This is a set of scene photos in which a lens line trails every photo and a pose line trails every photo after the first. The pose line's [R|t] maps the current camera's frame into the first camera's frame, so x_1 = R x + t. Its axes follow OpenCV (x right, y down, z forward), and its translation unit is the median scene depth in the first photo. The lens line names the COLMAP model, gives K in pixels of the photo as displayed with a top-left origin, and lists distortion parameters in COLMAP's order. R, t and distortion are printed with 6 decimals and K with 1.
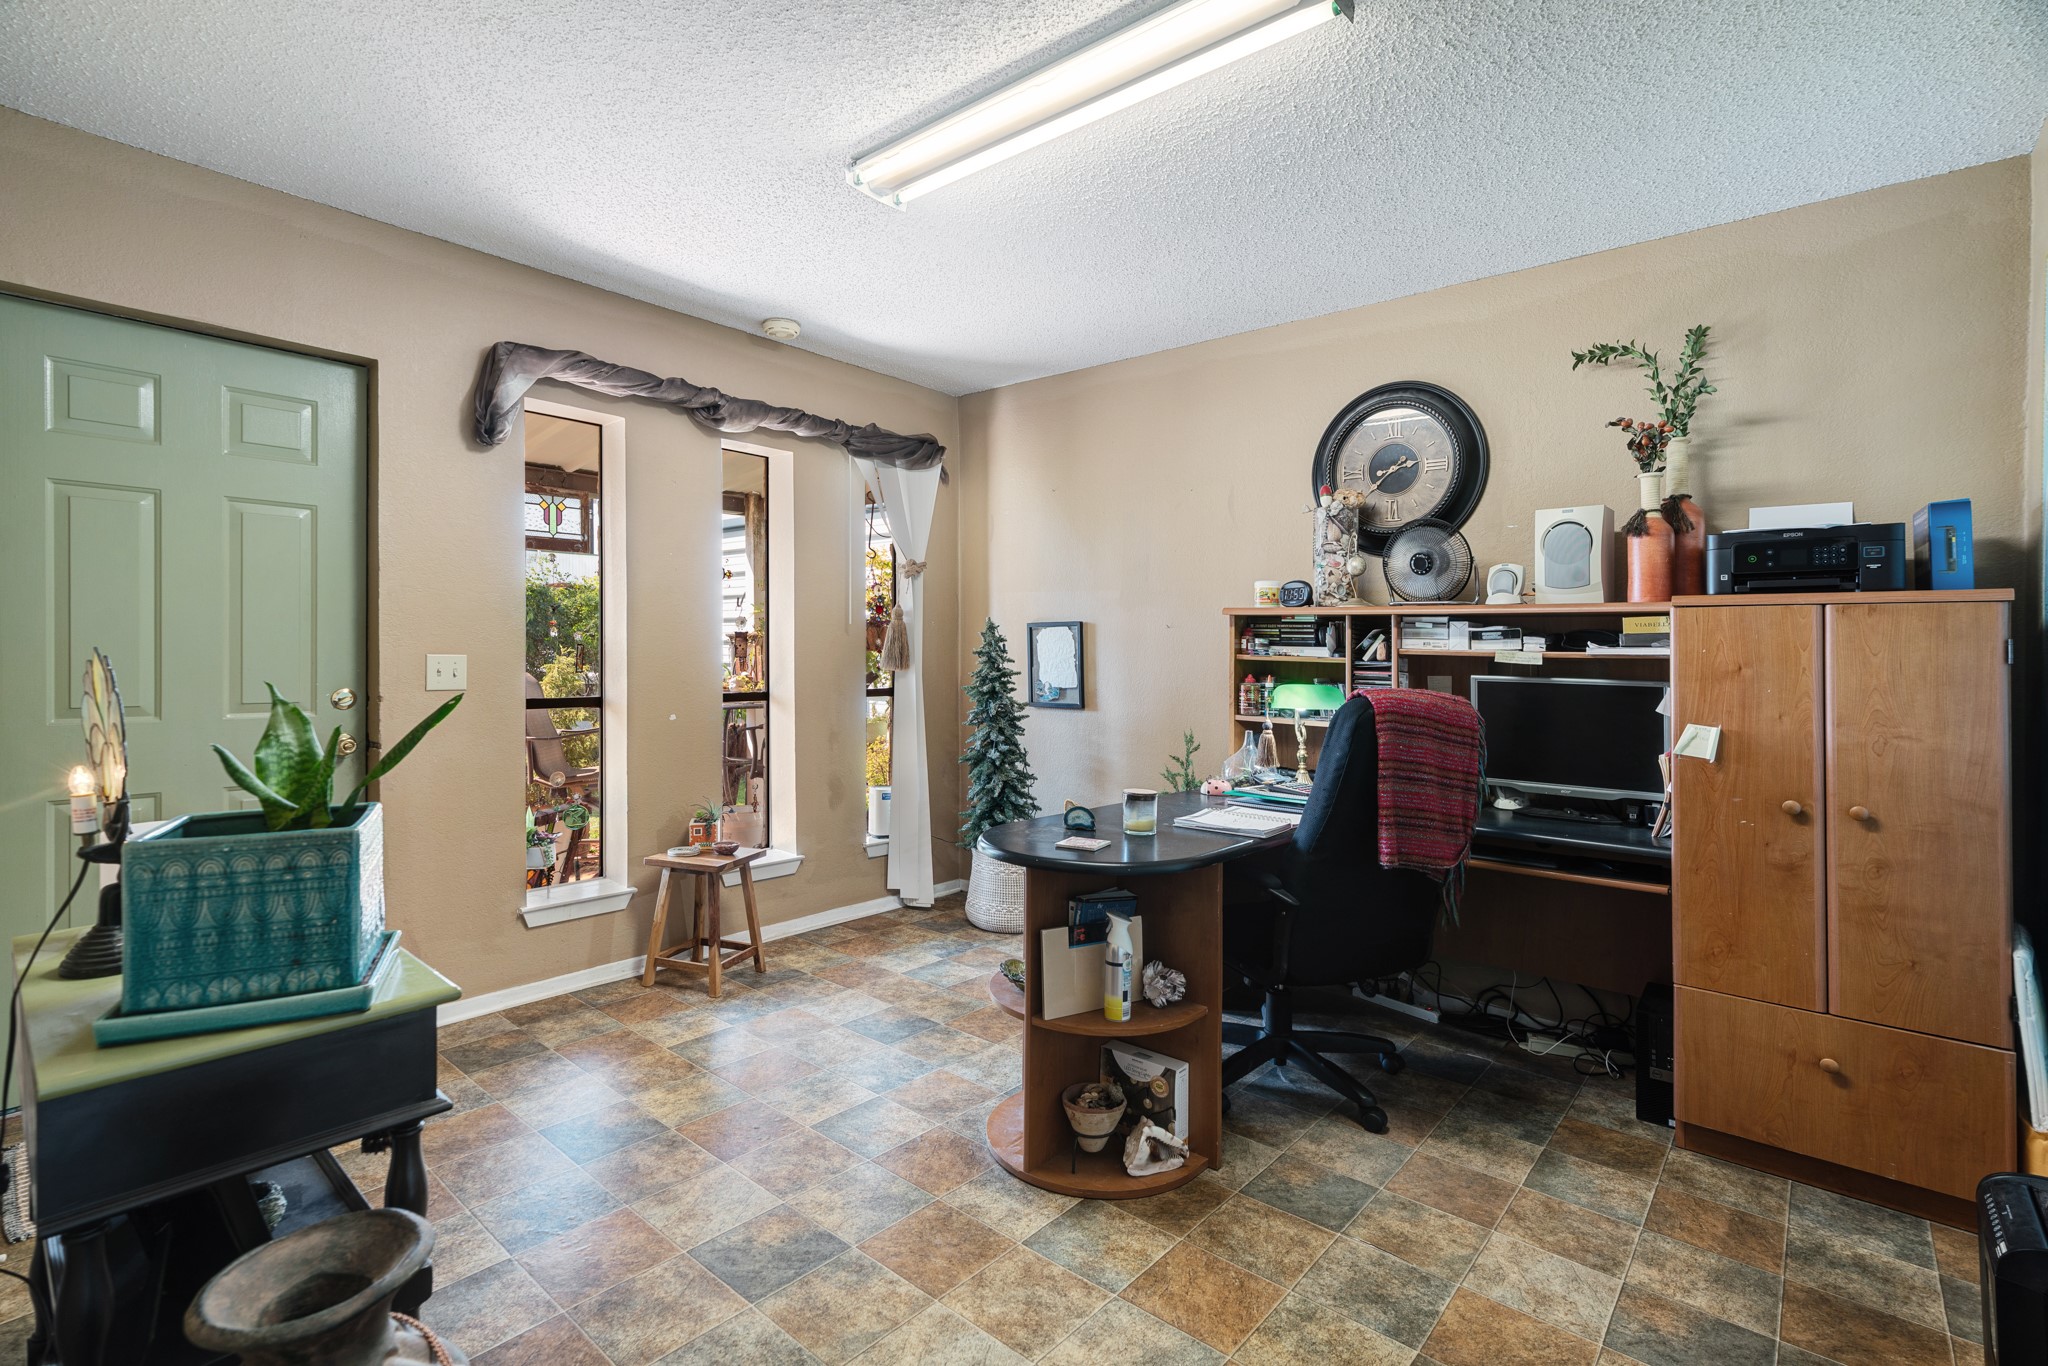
lens RADIAL K [[941.8, 0, 1016.7], [0, 941.8, 677.9], [0, 0, 1]] dist [-0.021353, 0.008560]
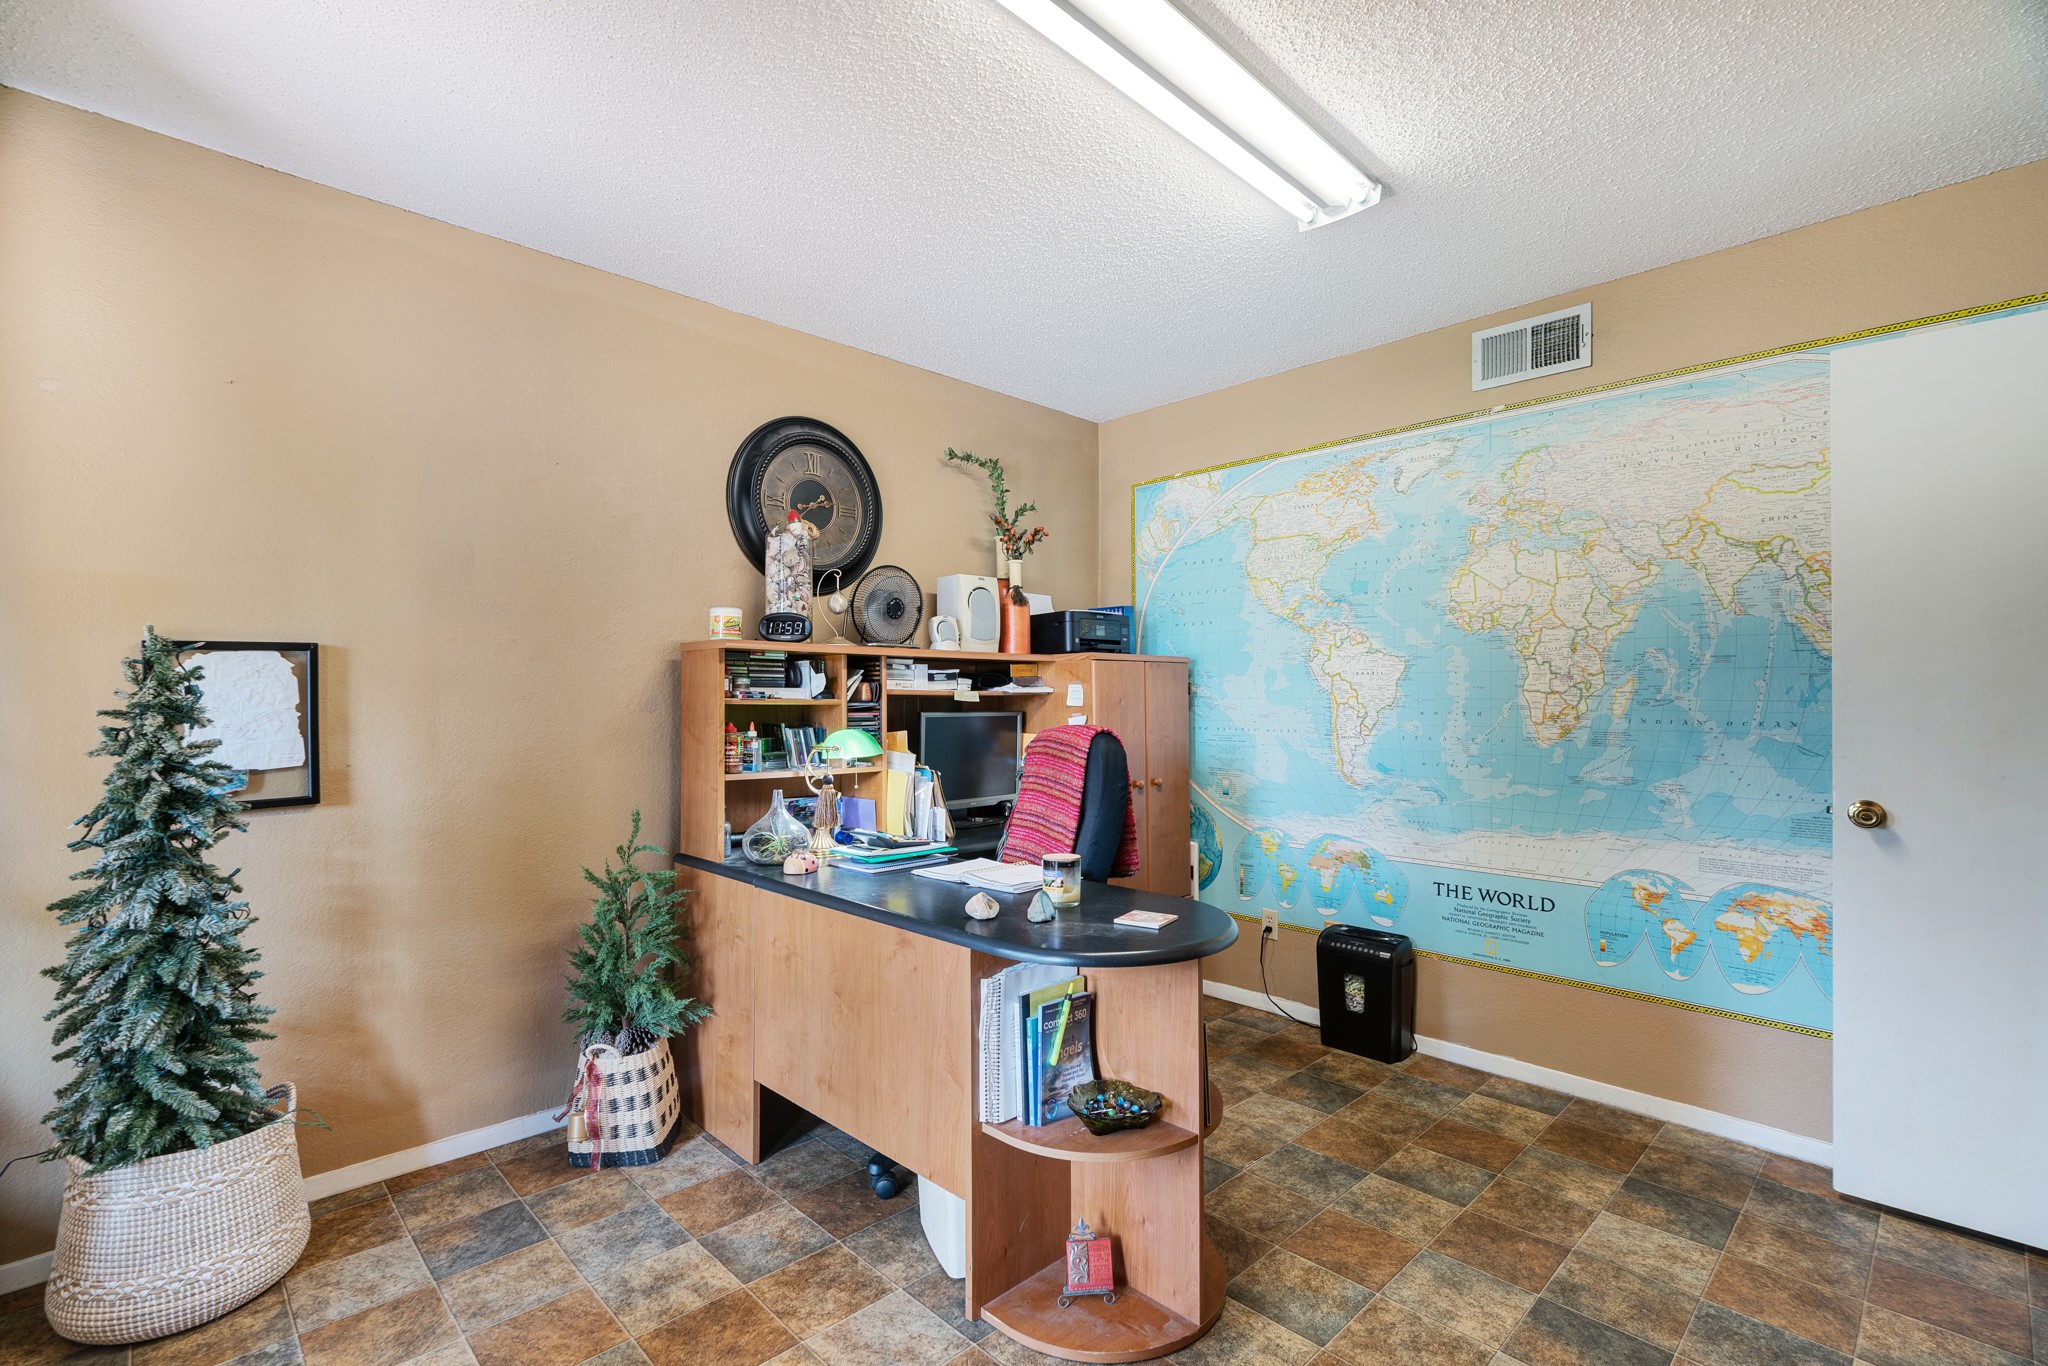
lens RADIAL K [[941.8, 0, 1017.9], [0, 941.8, 675.5], [0, 0, 1]] dist [-0.021353, 0.008560]
pose [[0.100455, 0.004036, 0.994933, -0.625679], [0.030253, 0.999517, -0.007110, -0.036500], [-0.994482, 0.030814, 0.100284, 0.793072]]
